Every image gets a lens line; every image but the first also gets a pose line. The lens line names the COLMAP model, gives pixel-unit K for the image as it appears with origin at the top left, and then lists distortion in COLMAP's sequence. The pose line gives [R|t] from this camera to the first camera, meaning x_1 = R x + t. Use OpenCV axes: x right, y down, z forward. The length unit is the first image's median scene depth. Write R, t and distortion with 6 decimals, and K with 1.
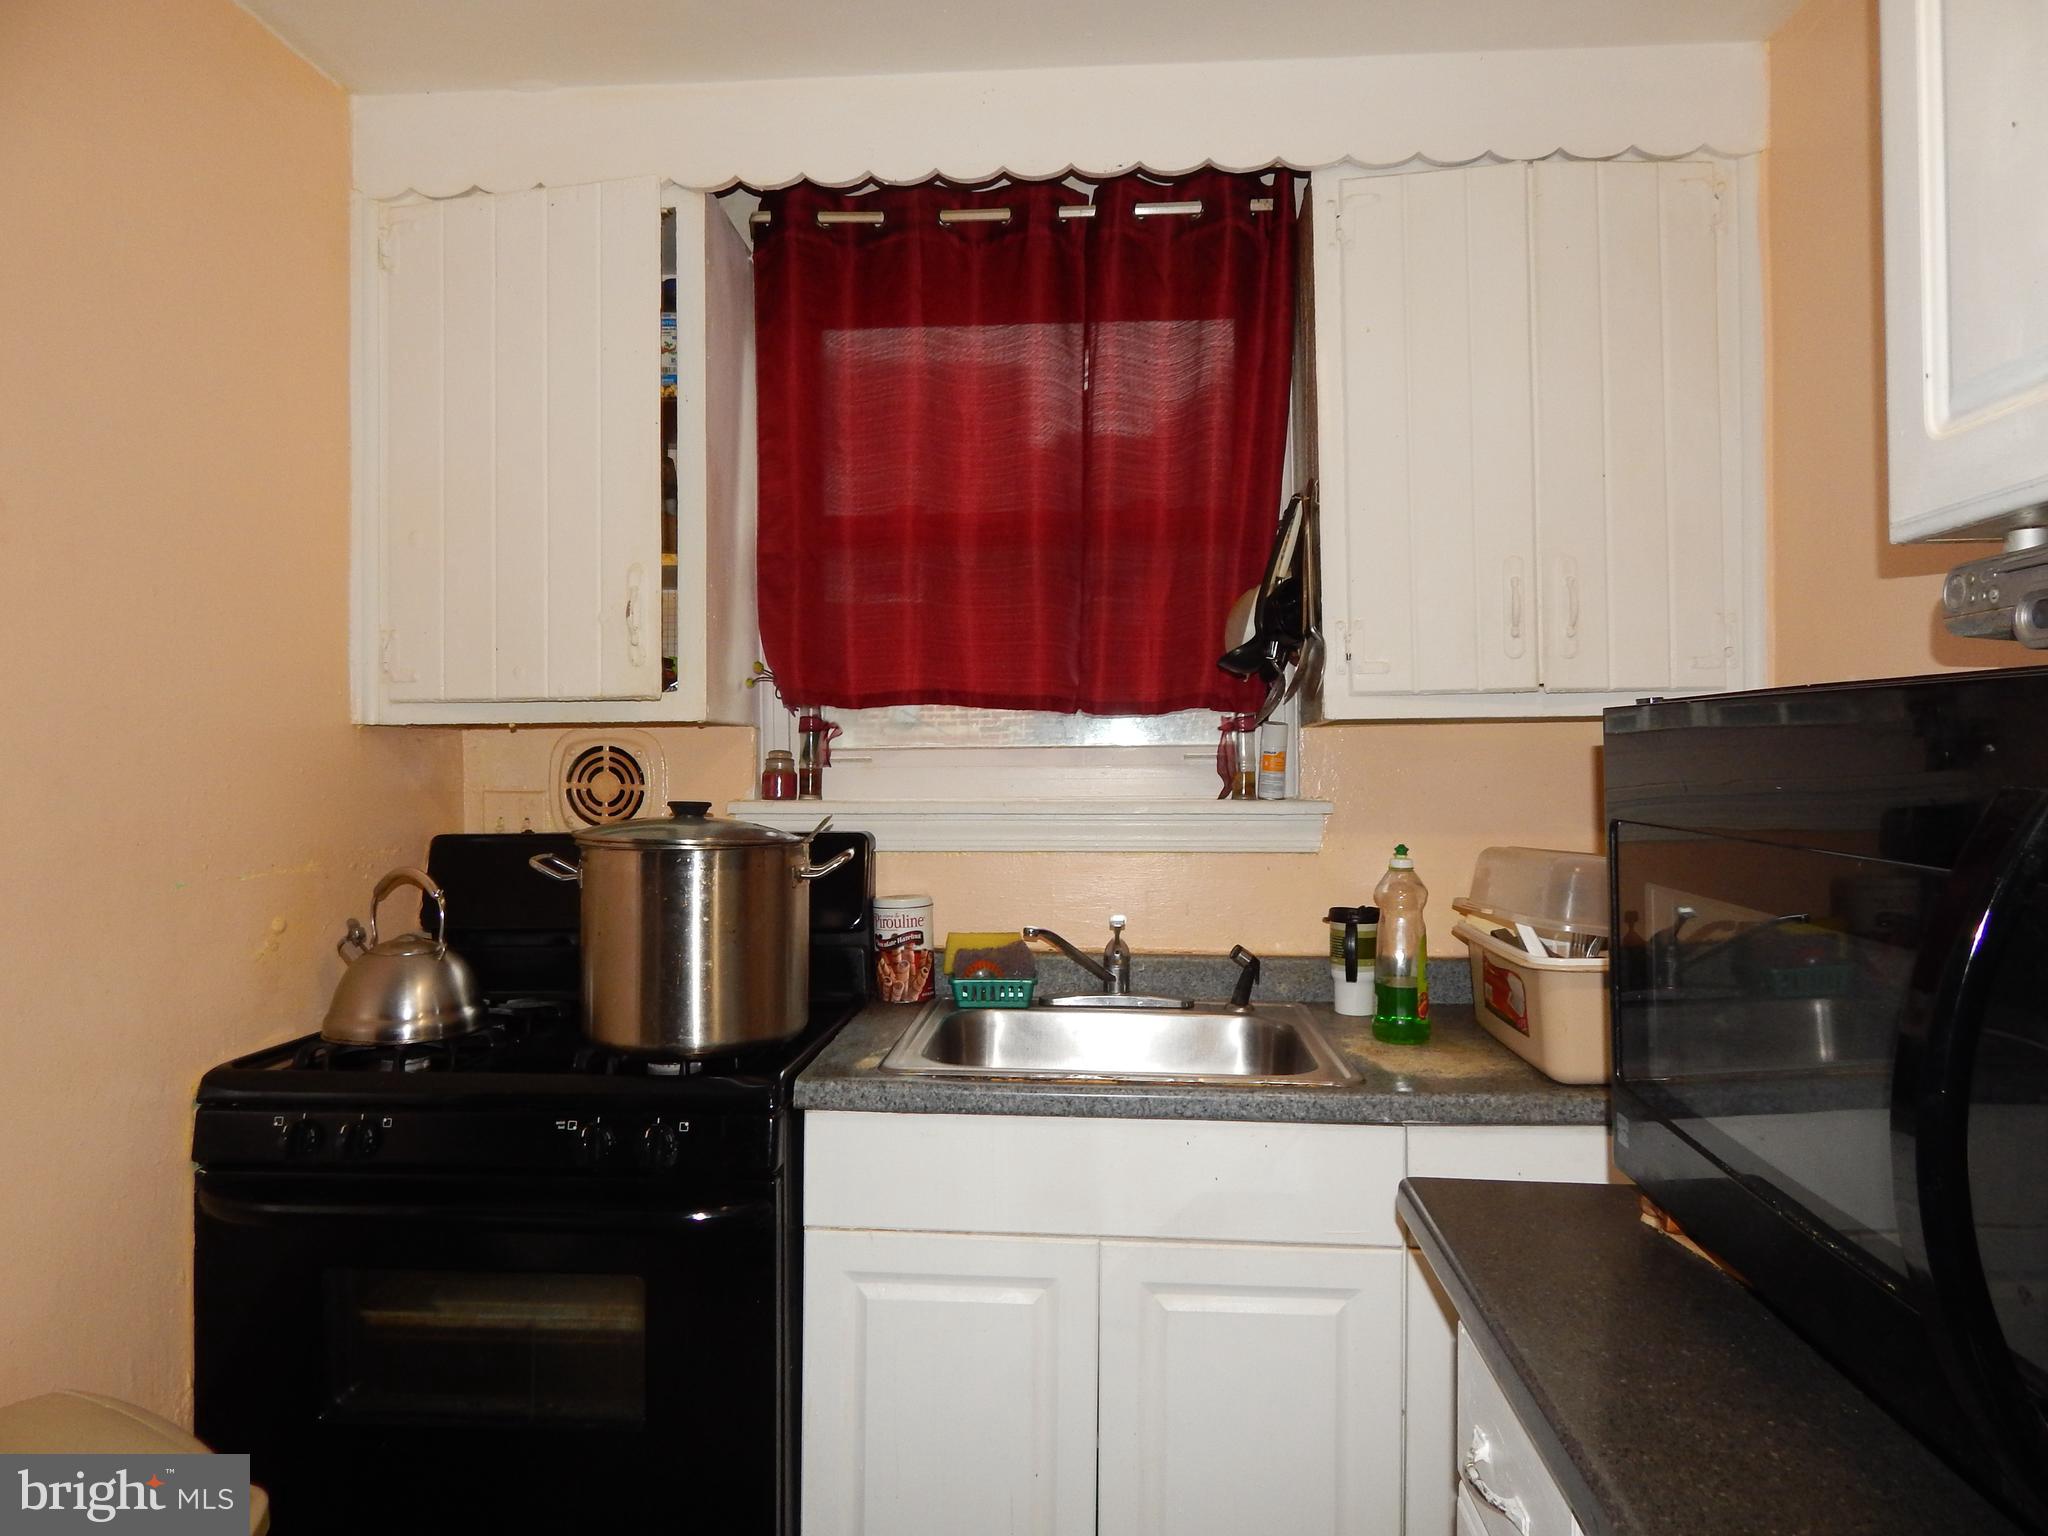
lens RADIAL K [[1384.3, 0, 1024.0], [0, 1384.3, 768.0], [0, 0, 1]] dist [0.016174, -0.006979]
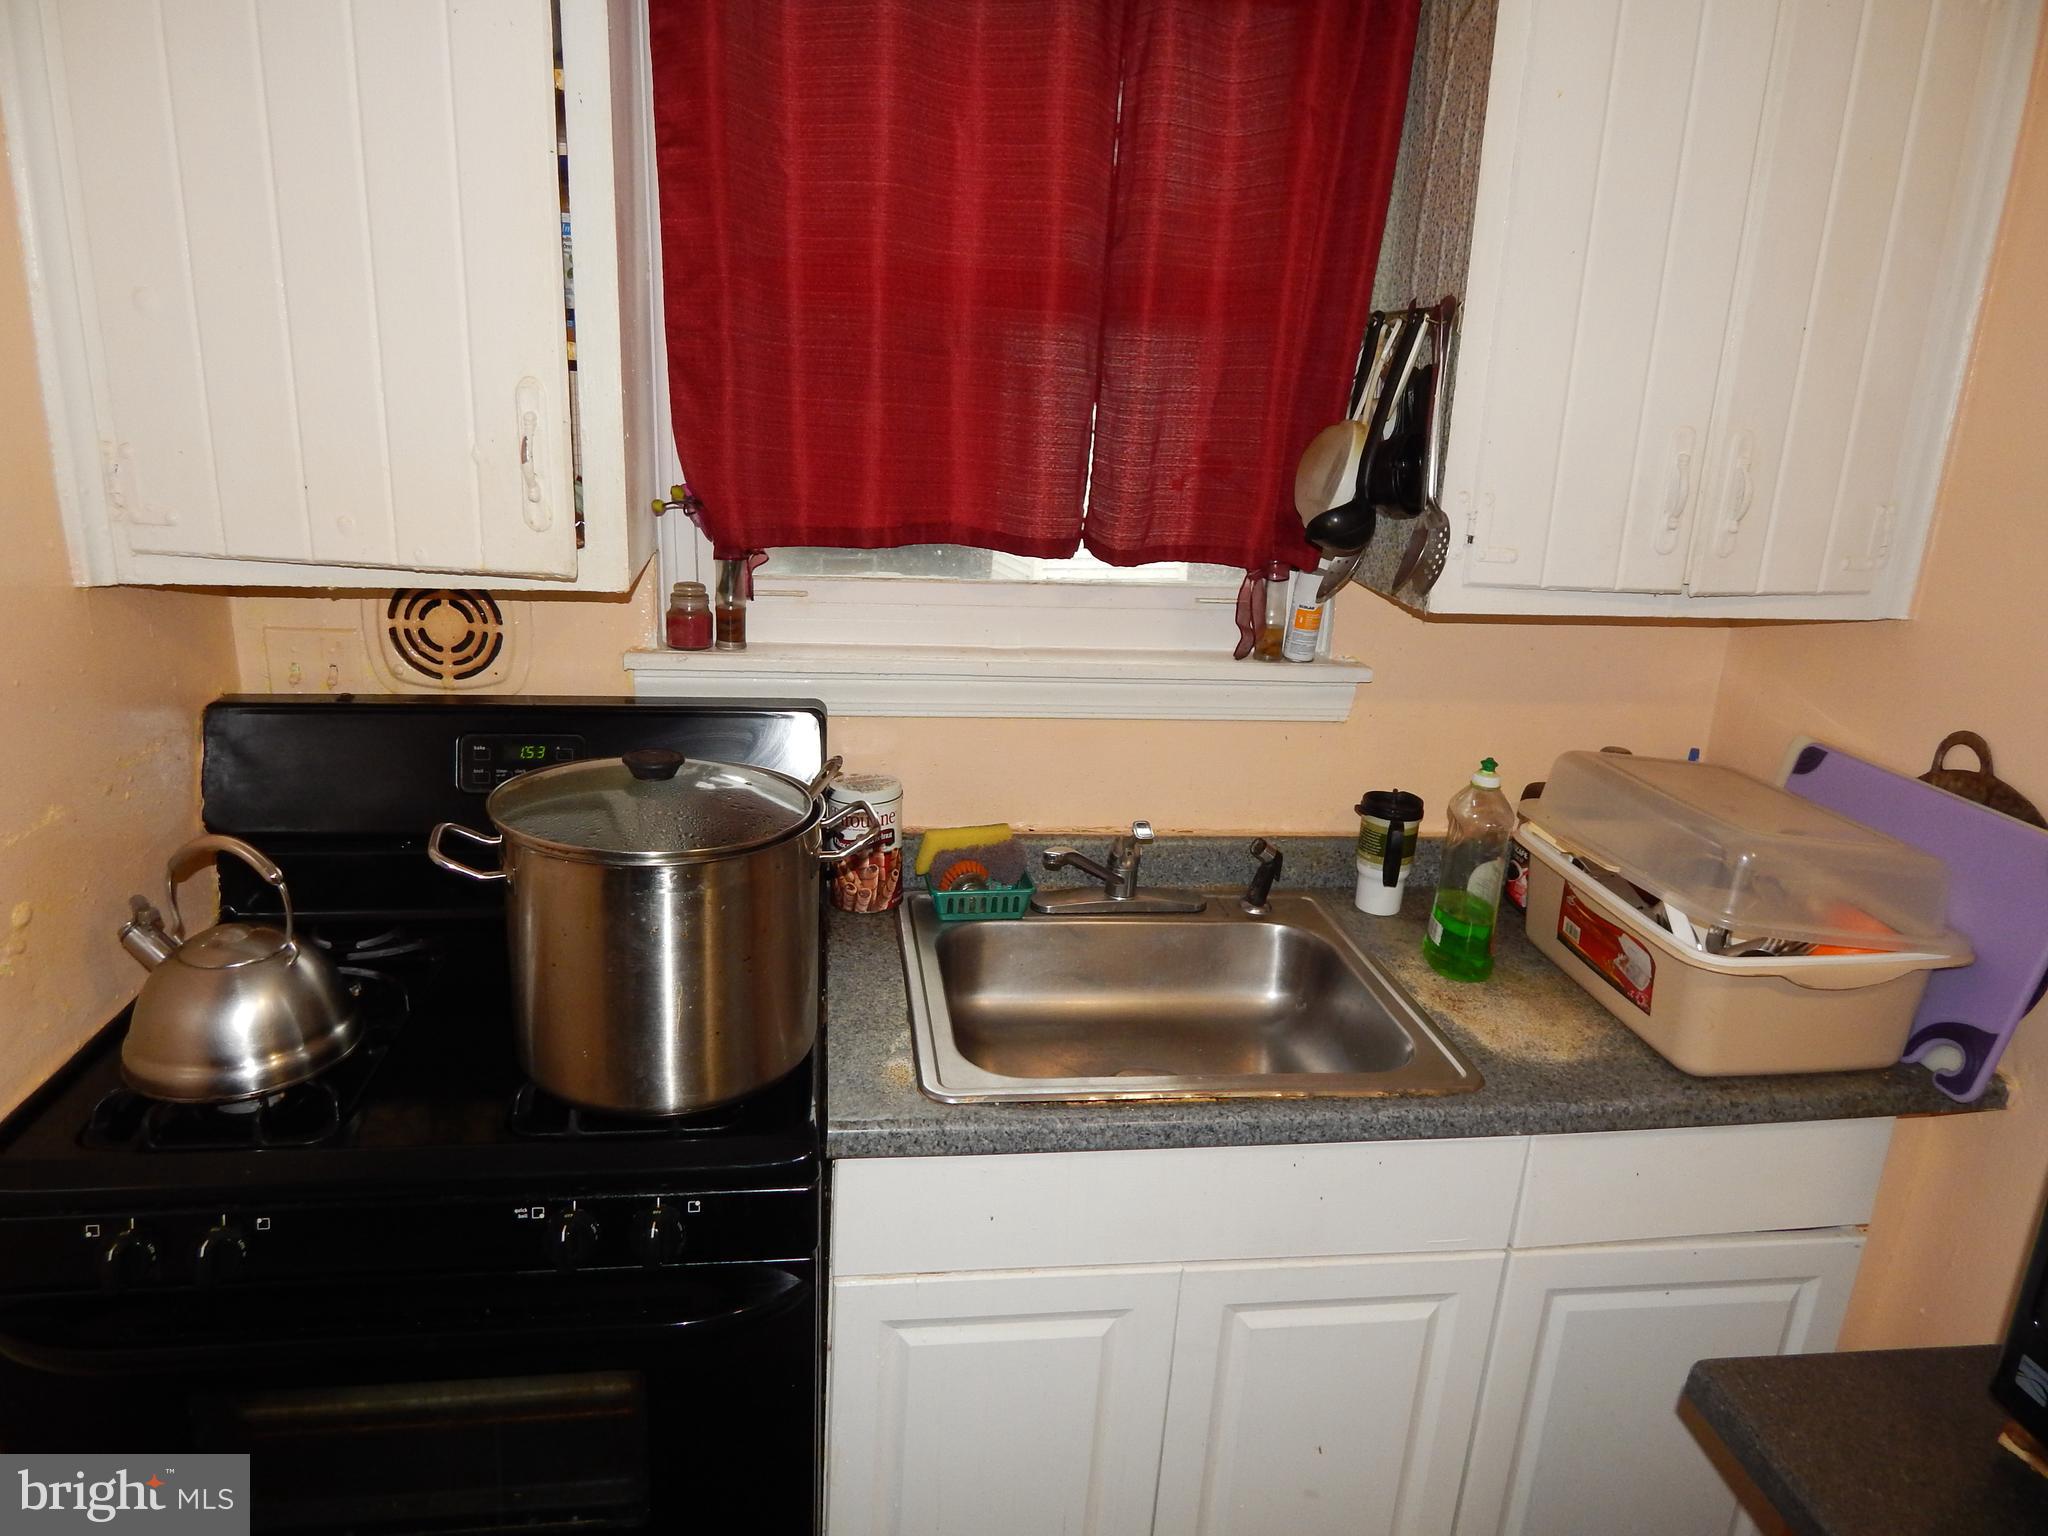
lens RADIAL K [[1361.3, 0, 1024.0], [0, 1361.3, 768.0], [0, 0, 1]] dist [0.029729, -0.034855]
pose [[0.975989, -0.015060, 0.217300, -0.173868], [-0.050596, 0.954647, 0.293410, -0.156542], [-0.211863, -0.297359, 0.930963, 0.251081]]
